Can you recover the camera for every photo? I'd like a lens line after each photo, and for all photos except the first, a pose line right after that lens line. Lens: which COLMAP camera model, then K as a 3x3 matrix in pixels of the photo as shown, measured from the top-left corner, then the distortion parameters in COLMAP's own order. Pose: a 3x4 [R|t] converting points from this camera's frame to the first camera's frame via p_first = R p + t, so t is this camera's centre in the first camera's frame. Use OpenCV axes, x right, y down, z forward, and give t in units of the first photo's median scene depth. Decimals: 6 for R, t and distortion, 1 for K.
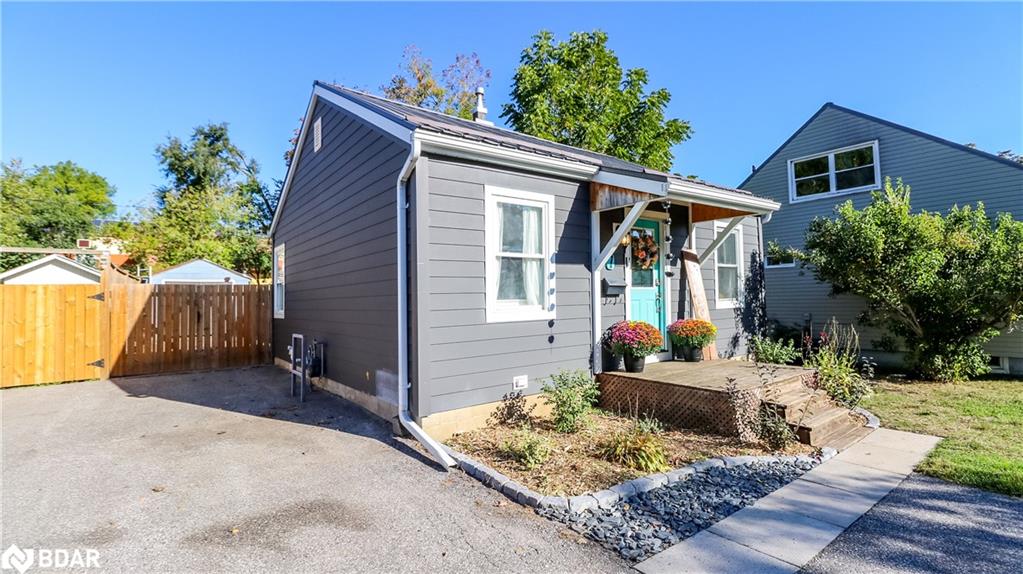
lens RADIAL K [[471.6, 0, 511.5], [0, 471.6, 287.0], [0, 0, 1]] dist [0.001288, 0.000292]
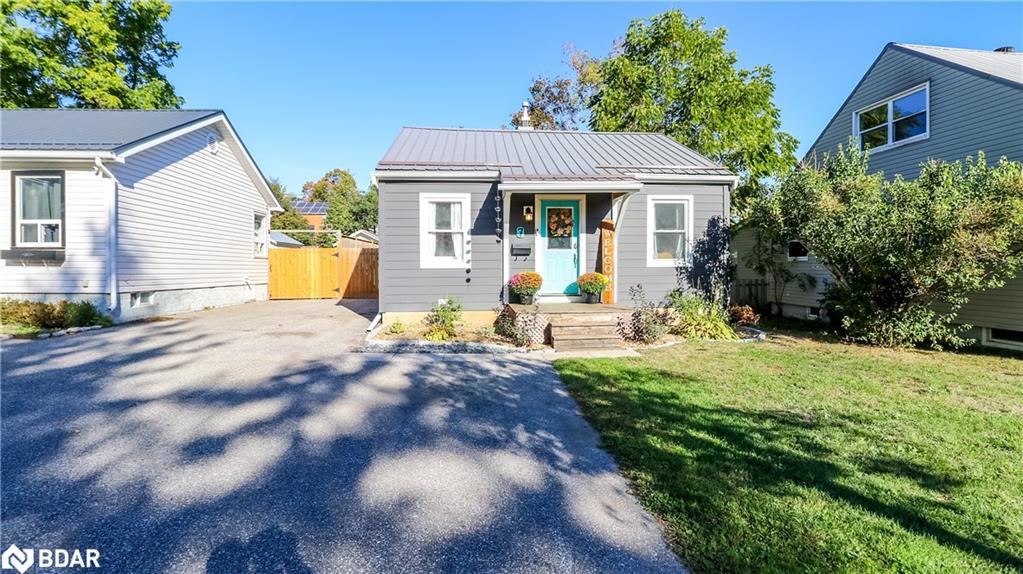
lens RADIAL K [[471.6, 0, 511.5], [0, 471.6, 287.0], [0, 0, 1]] dist [0.001288, 0.000292]
pose [[0.844924, 0.041468, -0.533277, 0.930653], [0.000001, 0.996990, 0.077529, 0.003455], [0.534886, -0.065507, 0.842381, -0.281333]]
